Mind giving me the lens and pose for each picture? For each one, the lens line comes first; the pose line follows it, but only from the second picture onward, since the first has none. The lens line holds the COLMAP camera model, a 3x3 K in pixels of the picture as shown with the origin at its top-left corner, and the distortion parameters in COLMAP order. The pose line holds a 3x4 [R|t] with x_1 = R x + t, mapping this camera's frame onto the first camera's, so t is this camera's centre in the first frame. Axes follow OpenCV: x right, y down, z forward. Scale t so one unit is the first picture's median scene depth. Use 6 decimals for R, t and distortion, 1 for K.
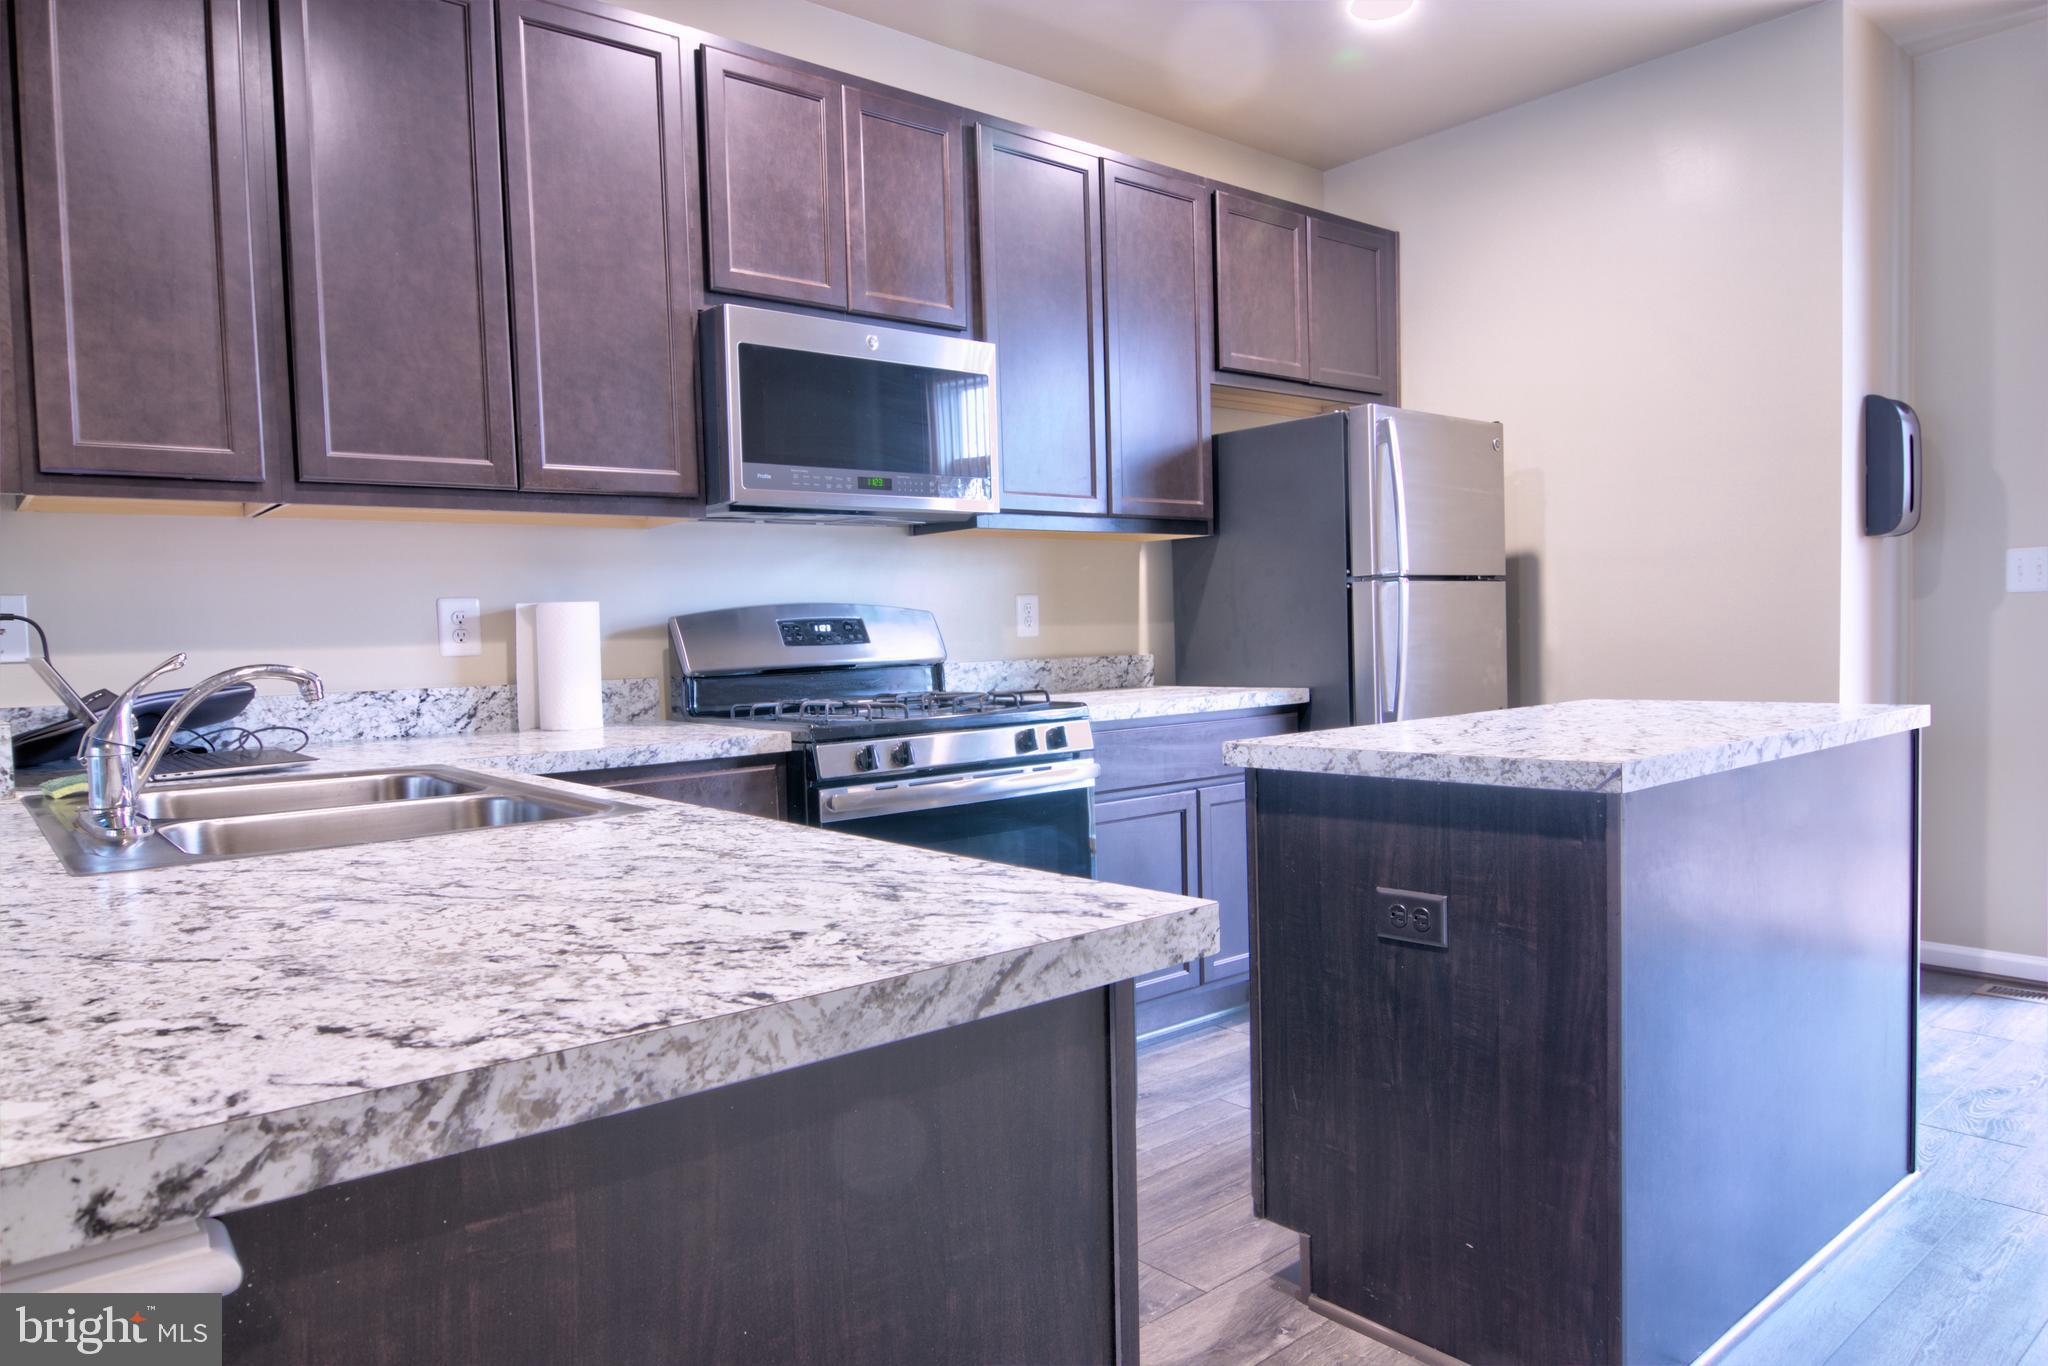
lens RADIAL K [[1334.1, 0, 1029.6], [0, 1334.1, 672.8], [0, 0, 1]] dist [0.022808, 0.000043]
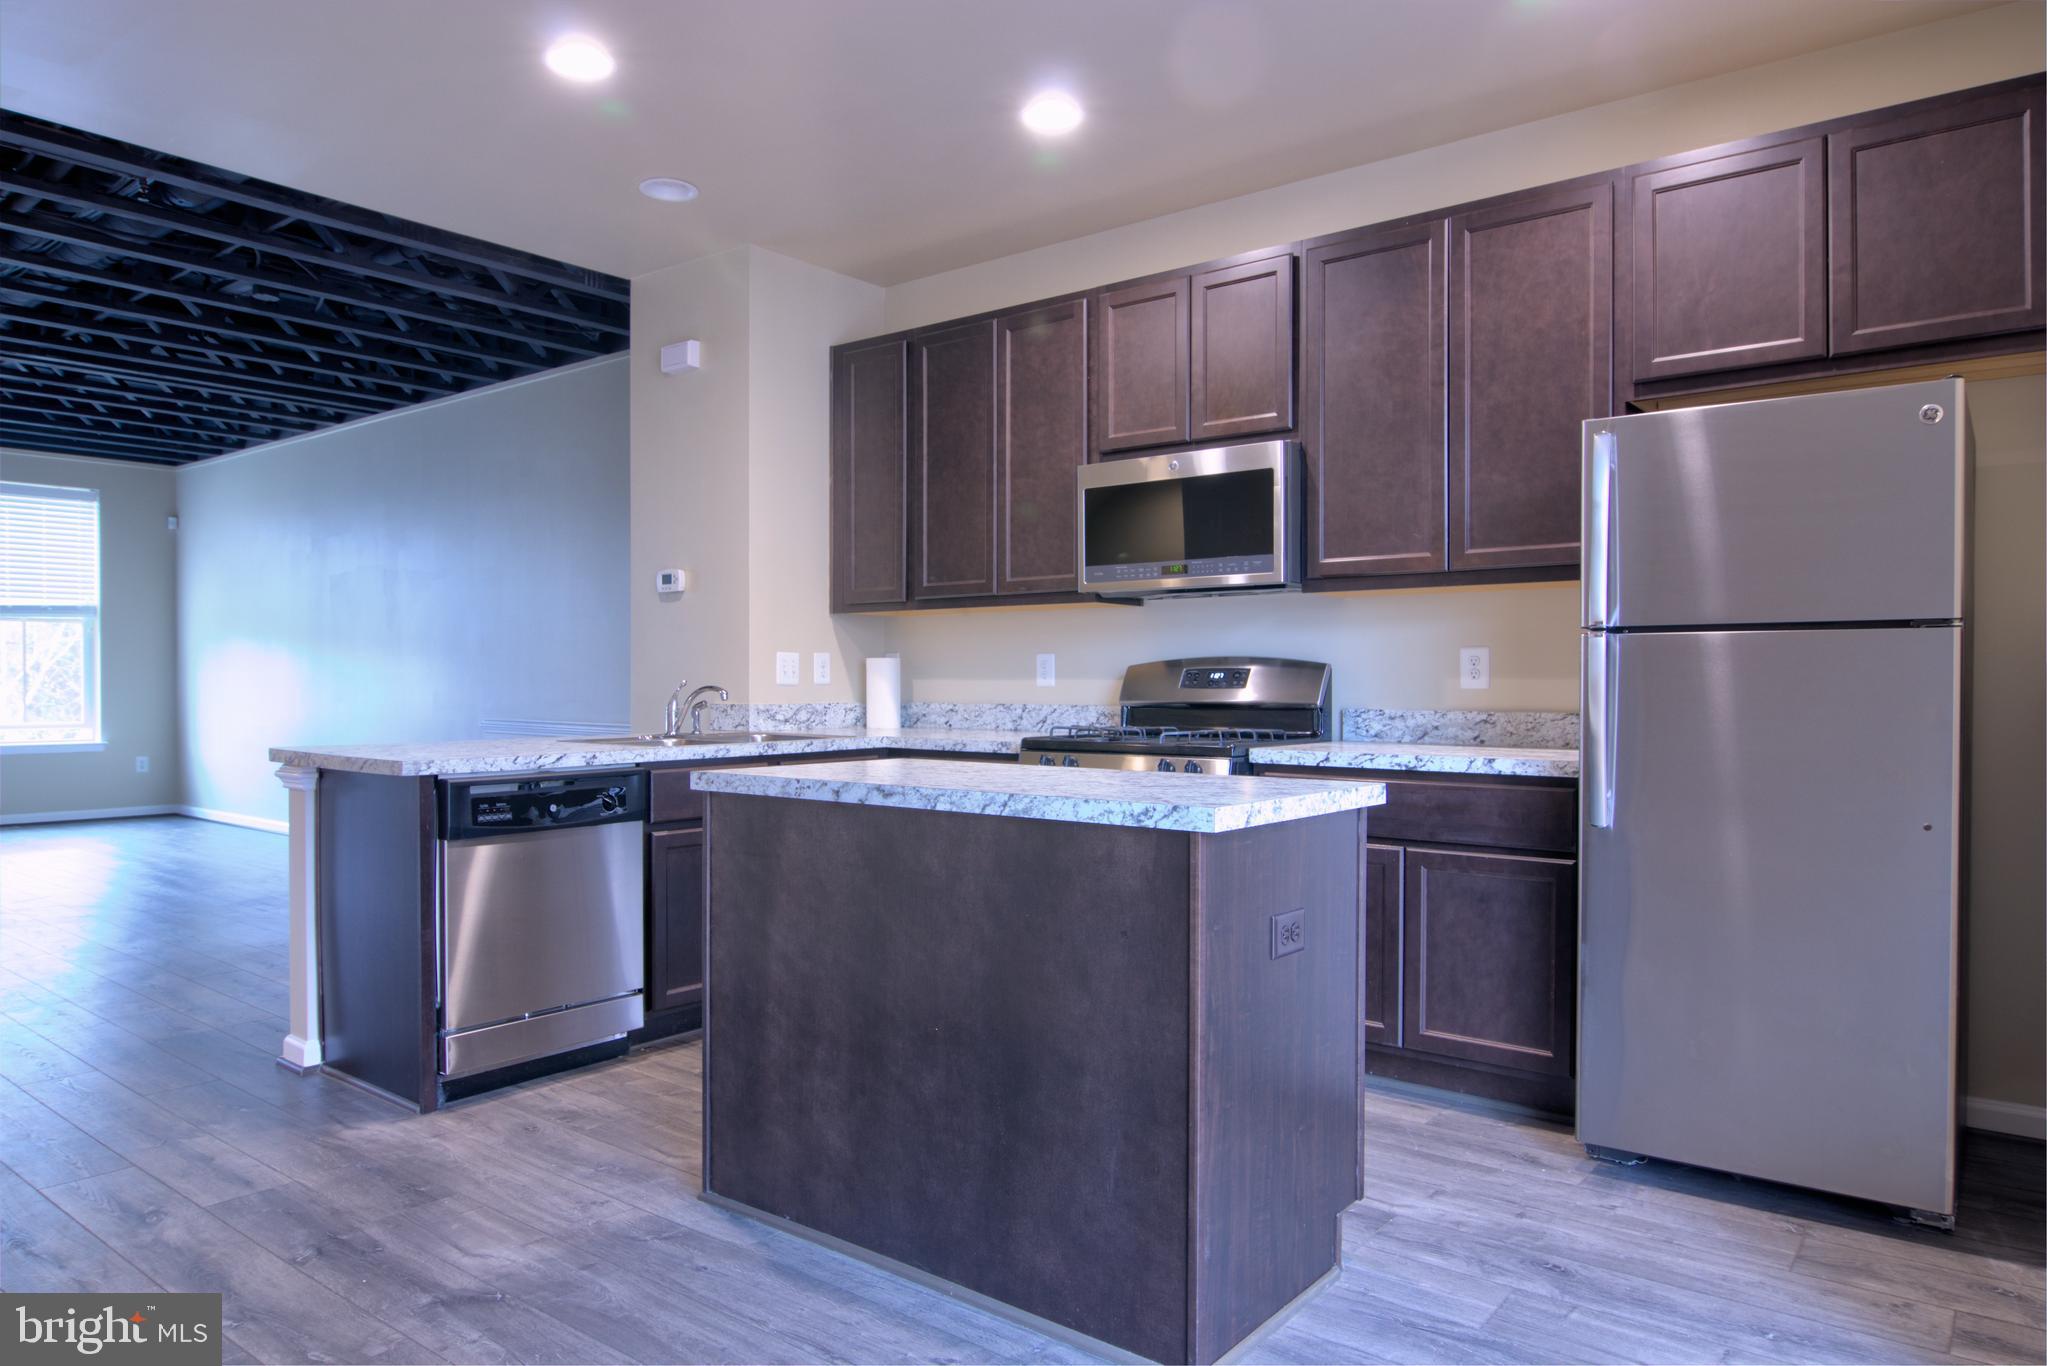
lens RADIAL K [[1333.4, 0, 1024.9], [0, 1333.4, 688.4], [0, 0, 1]] dist [0.022808, 0.000043]
pose [[0.193782, 0.034986, -0.980421, 1.103456], [-0.038983, 0.998849, 0.027939, -0.050393], [0.980270, 0.032806, 0.194923, 0.555253]]
